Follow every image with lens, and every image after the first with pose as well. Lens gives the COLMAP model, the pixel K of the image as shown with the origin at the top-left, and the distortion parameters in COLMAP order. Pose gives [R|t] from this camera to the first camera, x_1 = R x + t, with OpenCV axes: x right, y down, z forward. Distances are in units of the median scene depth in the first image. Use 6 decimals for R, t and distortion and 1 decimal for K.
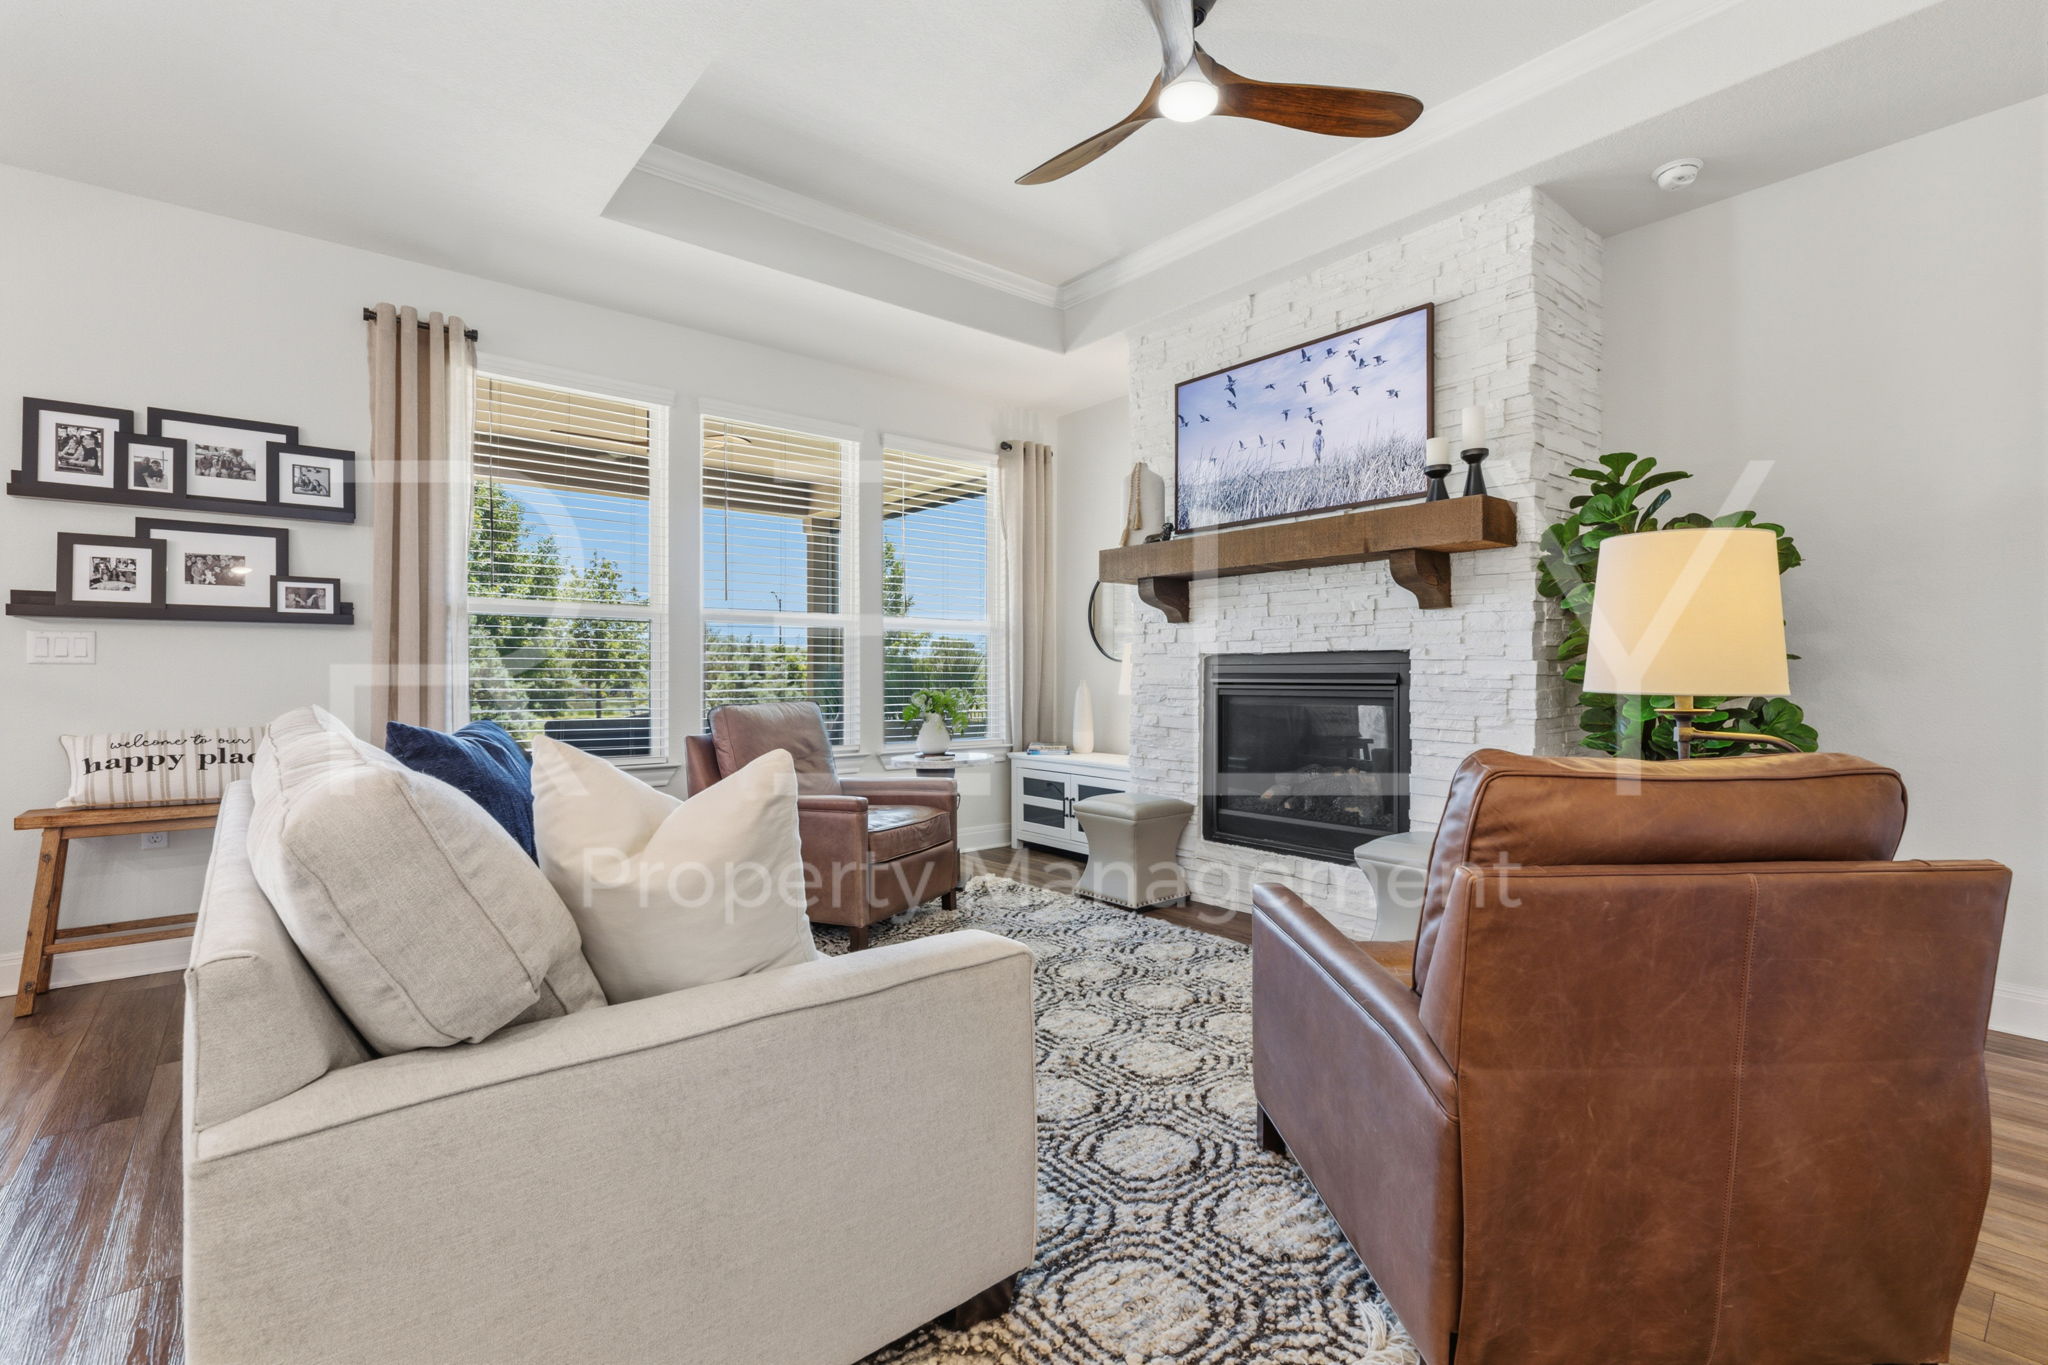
lens RADIAL K [[918.8, 0, 1026.6], [0, 918.8, 676.4], [0, 0, 1]] dist [-0.001662, 0.000482]
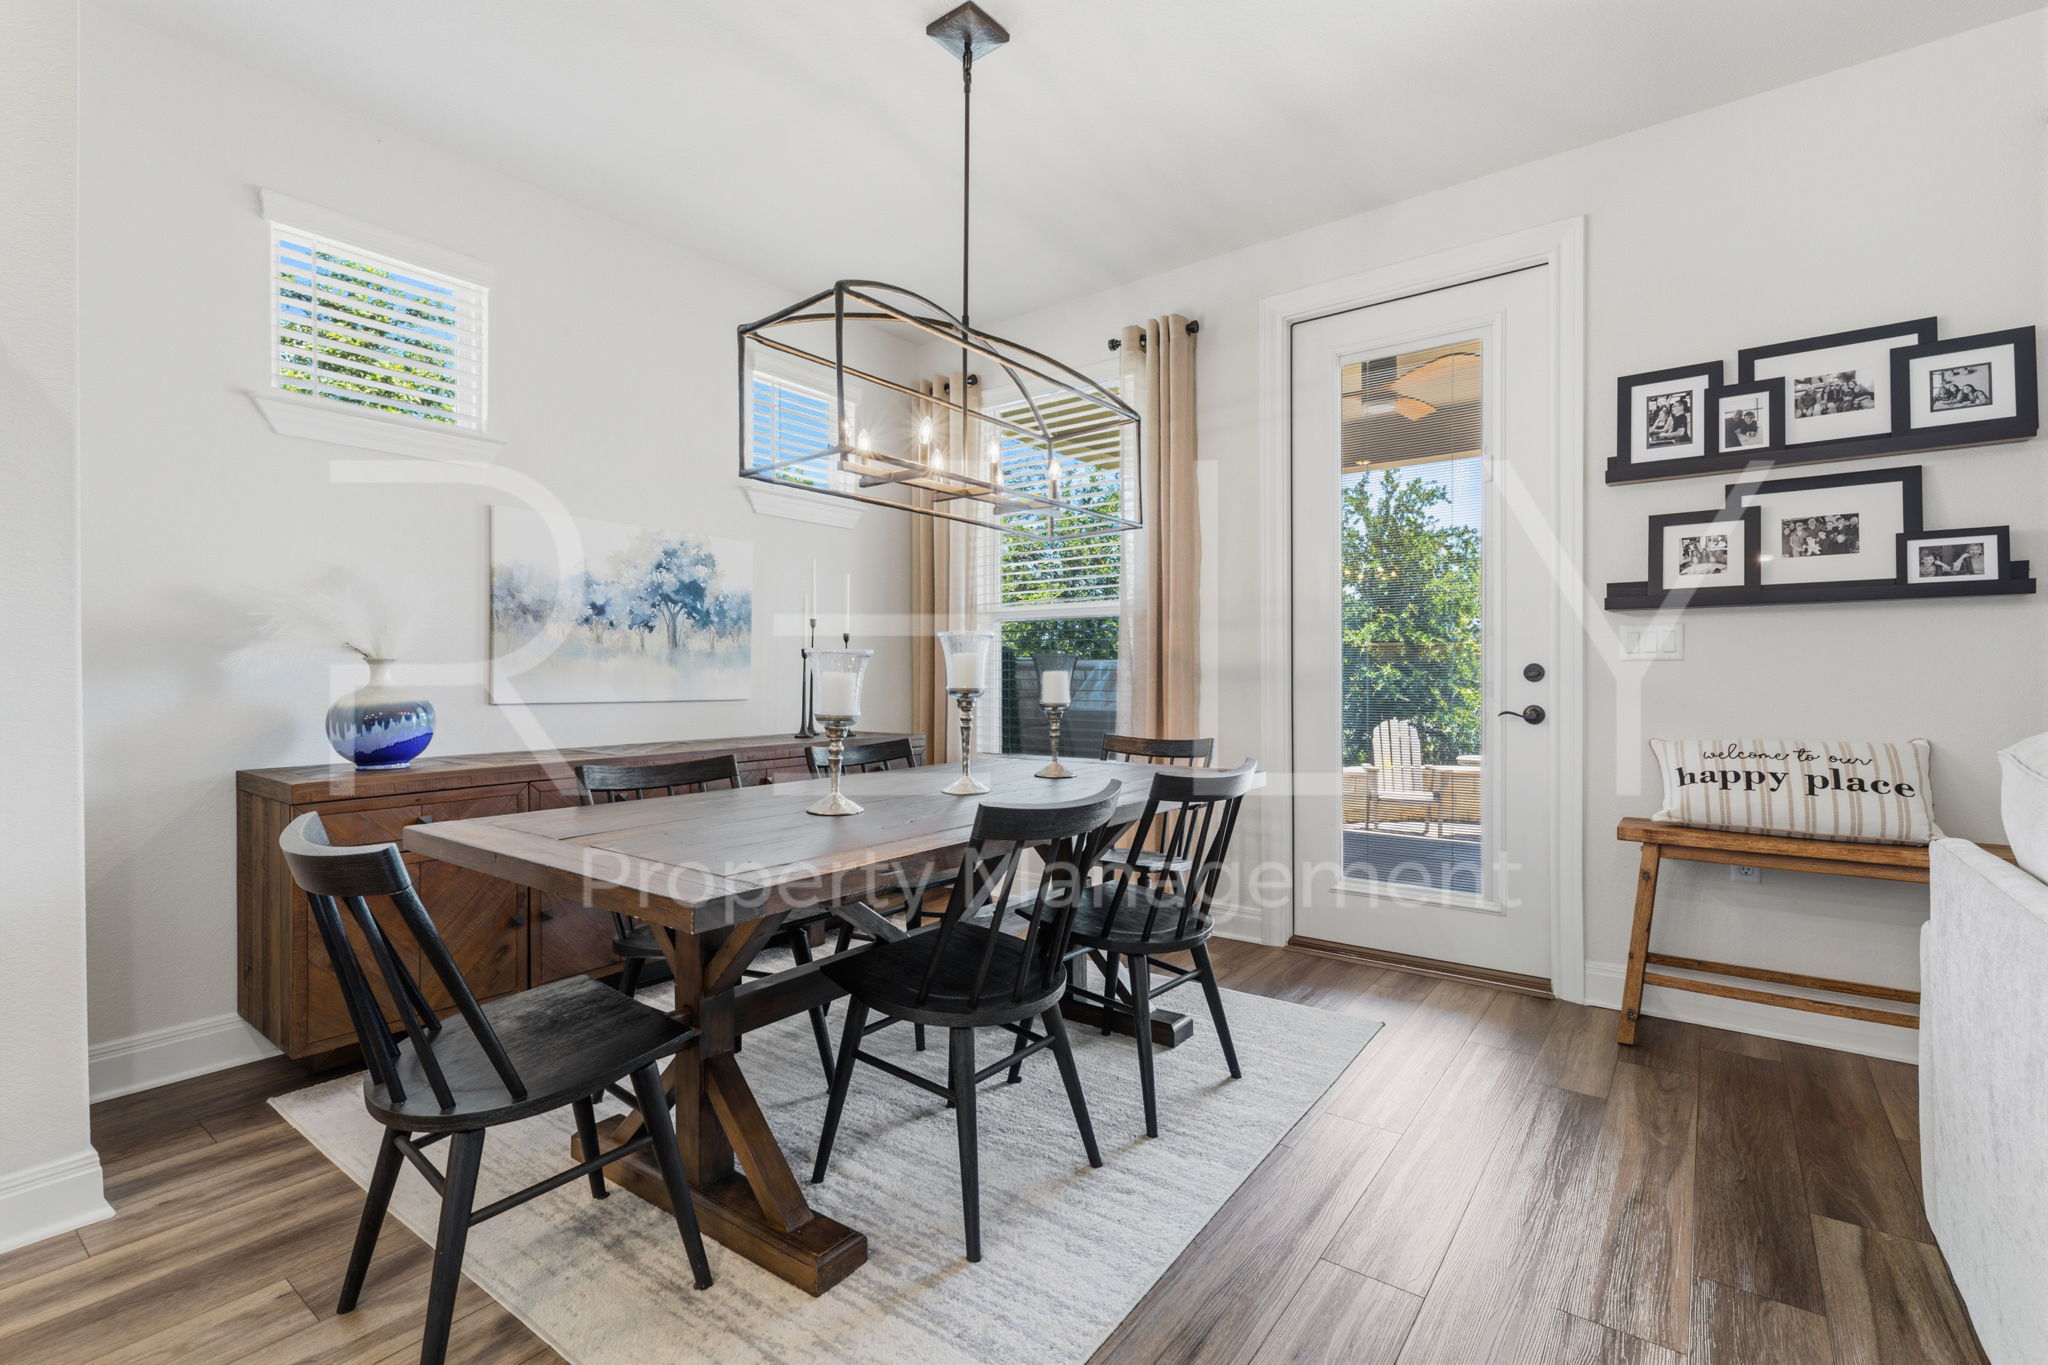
lens RADIAL K [[918.8, 0, 1026.6], [0, 918.8, 676.4], [0, 0, 1]] dist [-0.001662, 0.000482]
pose [[0.232700, 0.001923, -0.972547, -0.296609], [0.000794, 0.999997, 0.002167, -0.000226], [0.972548, -0.001277, 0.232697, 0.177156]]
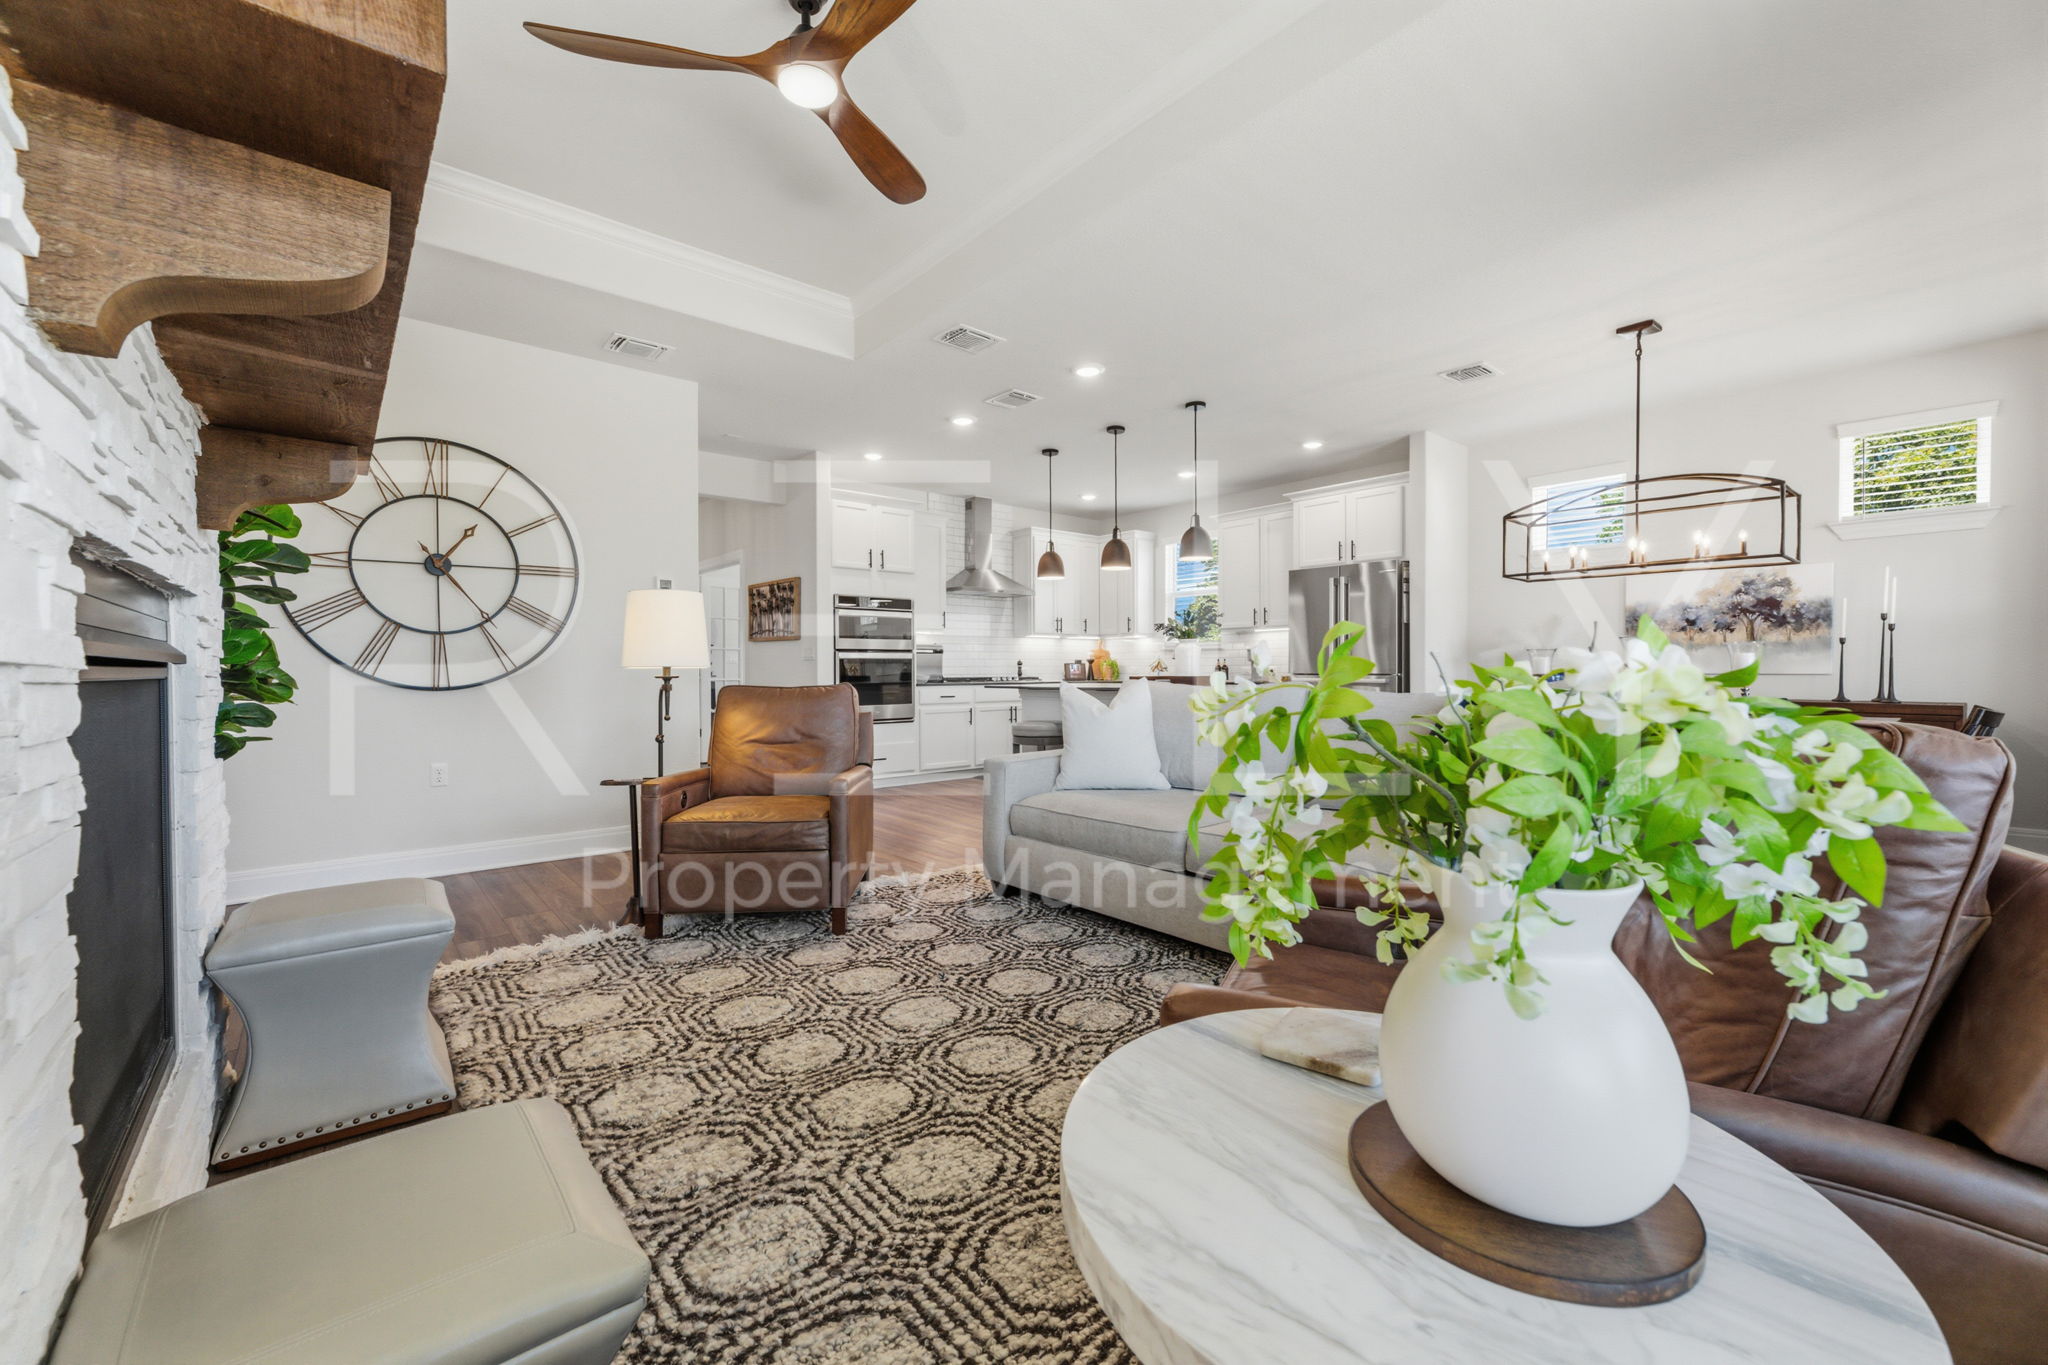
lens RADIAL K [[833.6, 0, 1024.0], [0, 833.6, 682.5], [0, 0, 1]] dist [0.000052, -0.000221]
pose [[-0.999725, 0.003901, -0.023103, -0.023045], [0.003653, 0.999936, 0.010737, 0.025365], [0.023143, 0.010649, -0.999675, 1.598322]]
